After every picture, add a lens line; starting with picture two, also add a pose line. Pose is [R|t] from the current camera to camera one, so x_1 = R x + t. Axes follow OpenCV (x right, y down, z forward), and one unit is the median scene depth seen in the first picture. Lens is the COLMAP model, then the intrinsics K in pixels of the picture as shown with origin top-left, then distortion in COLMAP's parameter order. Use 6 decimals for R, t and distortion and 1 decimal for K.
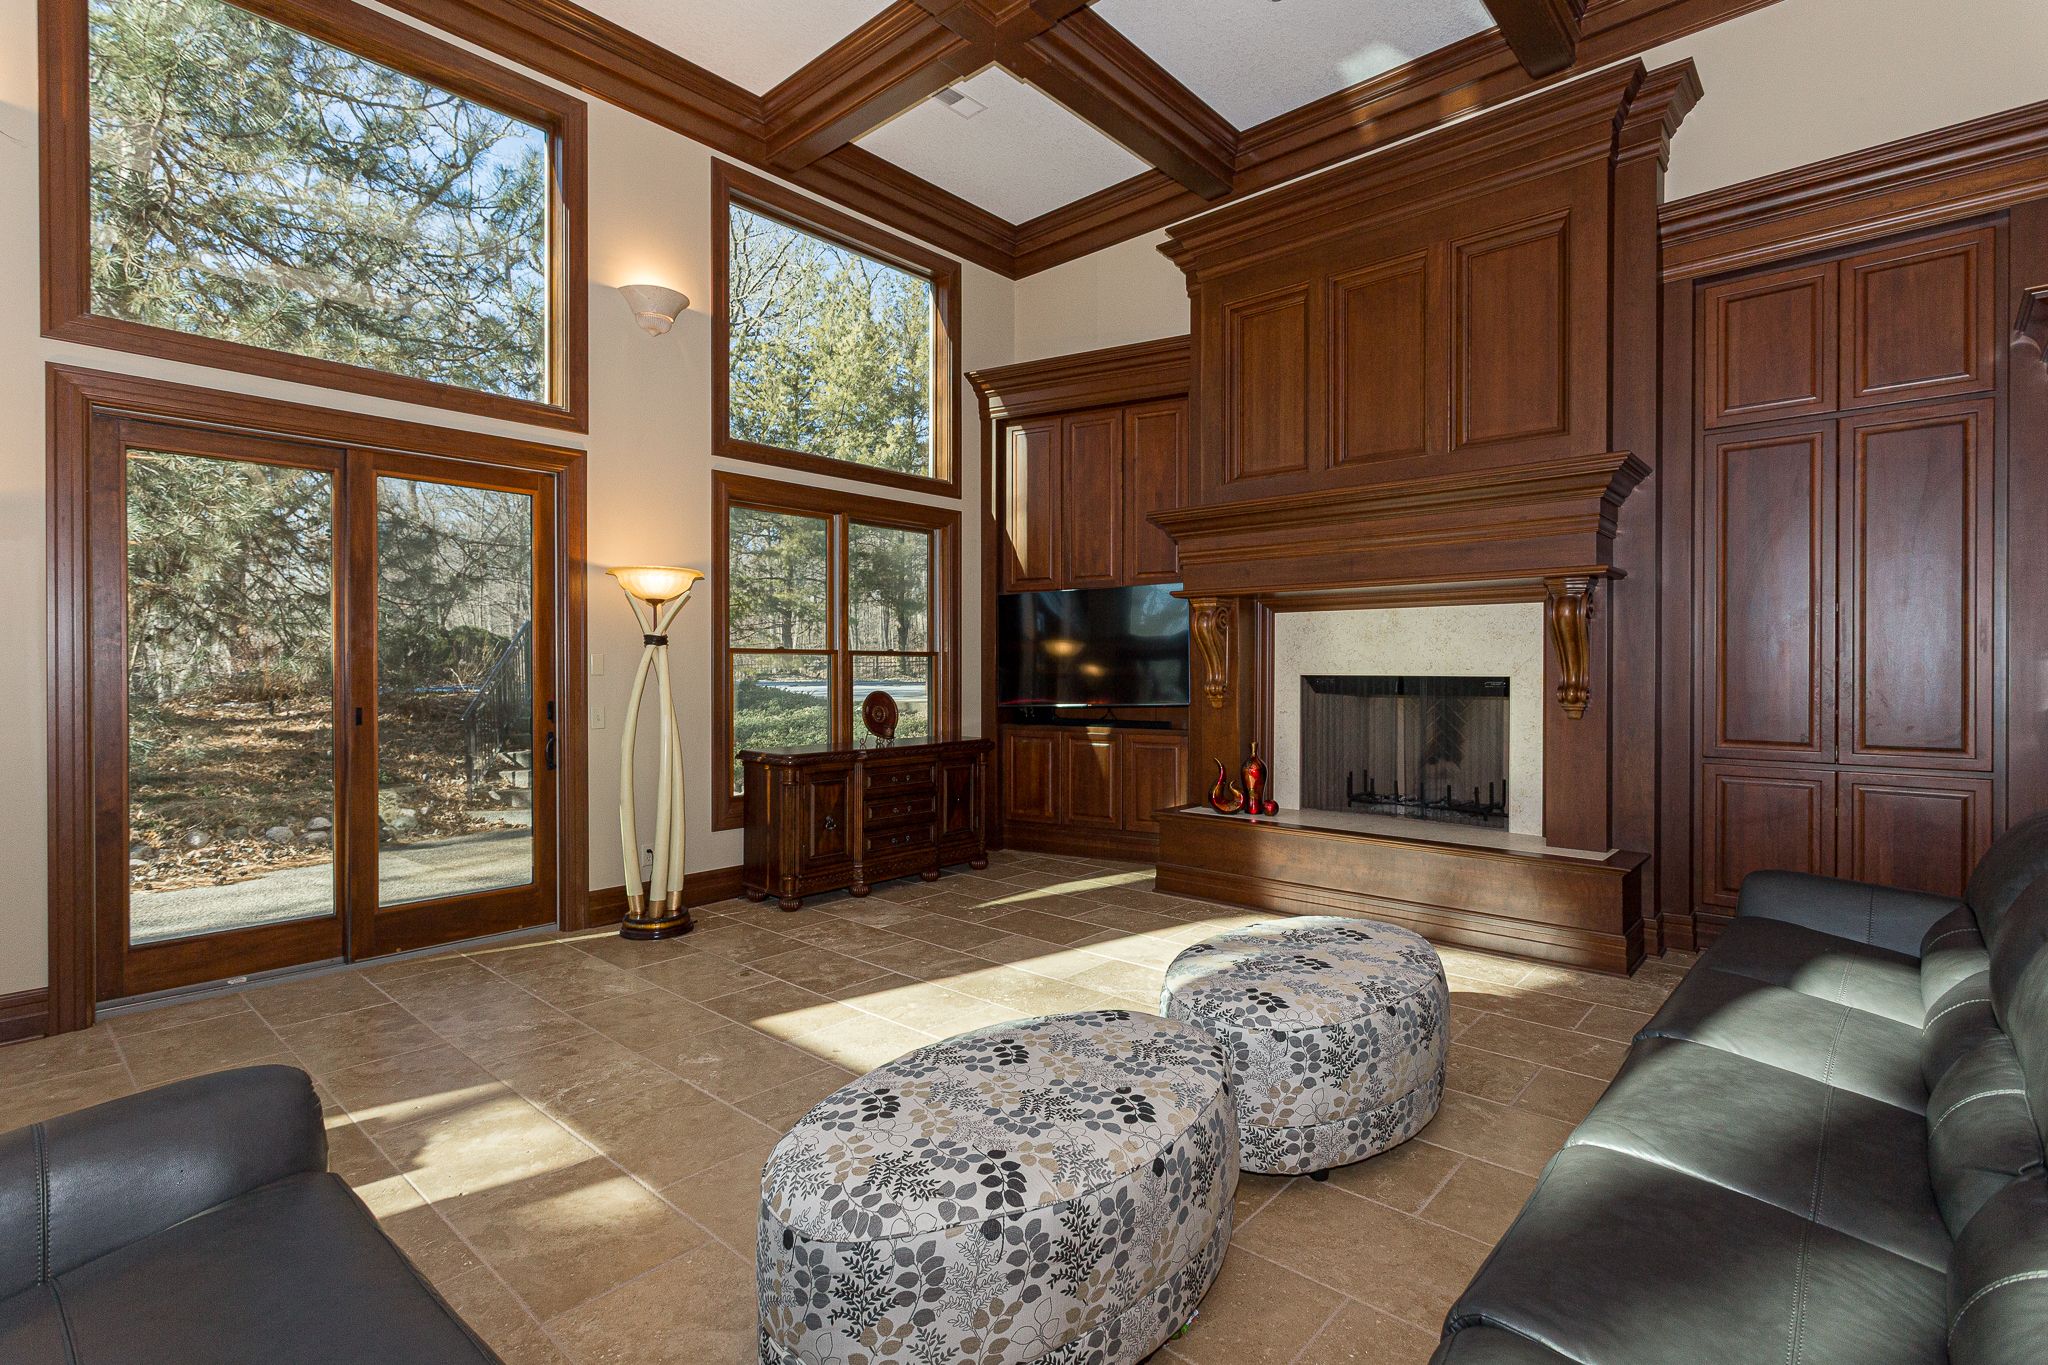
lens RADIAL K [[970.3, 0, 1014.7], [0, 970.3, 675.0], [0, 0, 1]] dist [-0.000926, 0.001451]
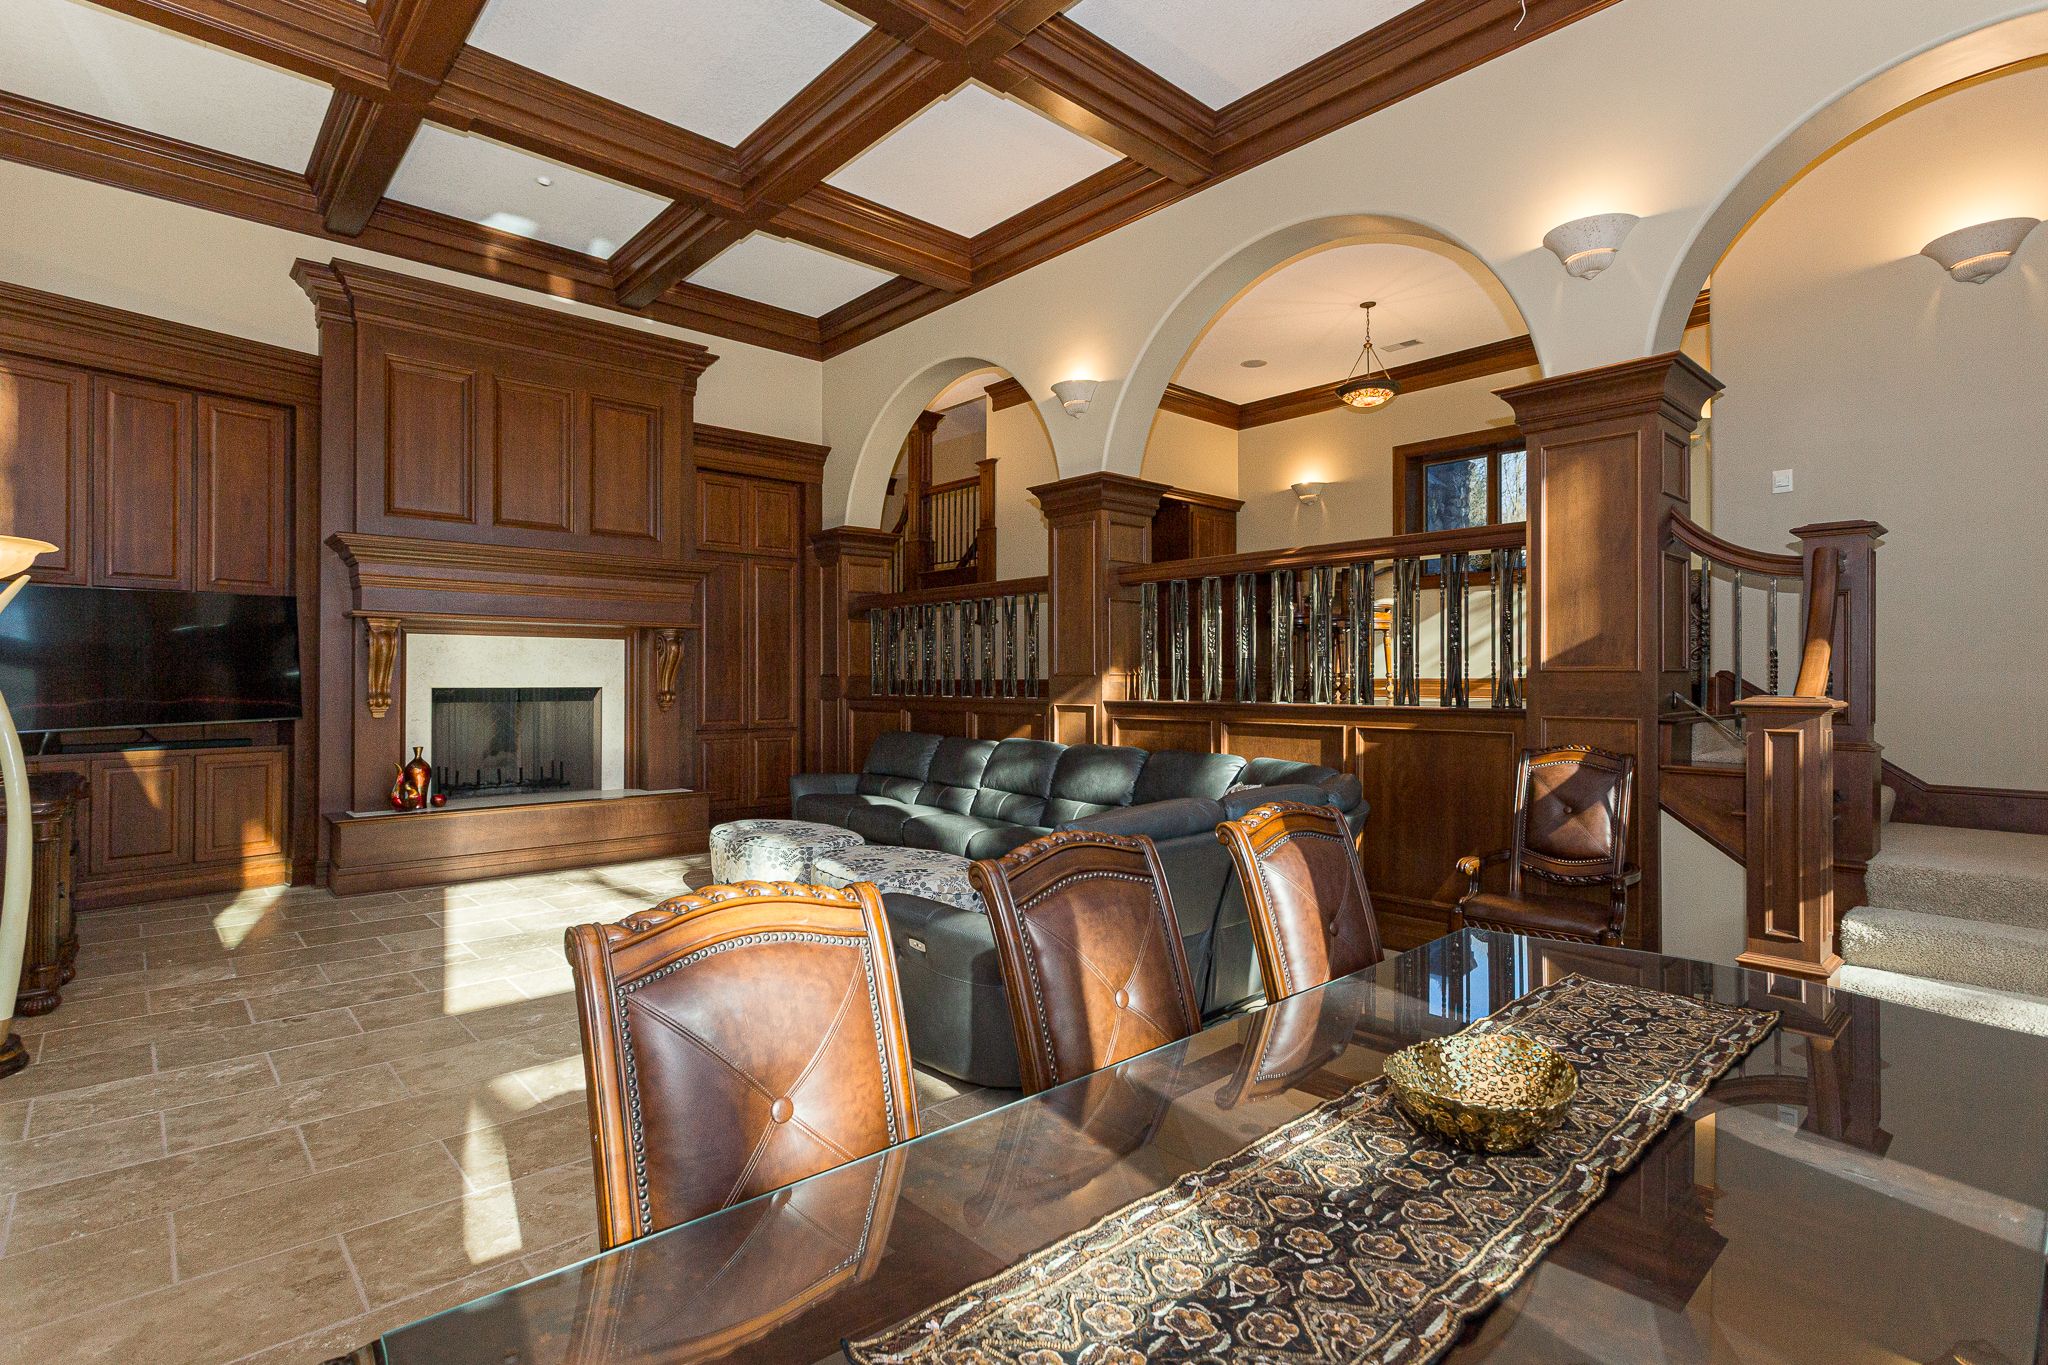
lens RADIAL K [[970.3, 0, 1031.0], [0, 970.3, 670.1], [0, 0, 1]] dist [-0.000926, 0.001451]
pose [[0.091026, 0.008992, 0.995808, -1.043077], [0.006819, 0.999930, -0.009652, -0.006095], [-0.995825, 0.007669, 0.090959, 0.213241]]
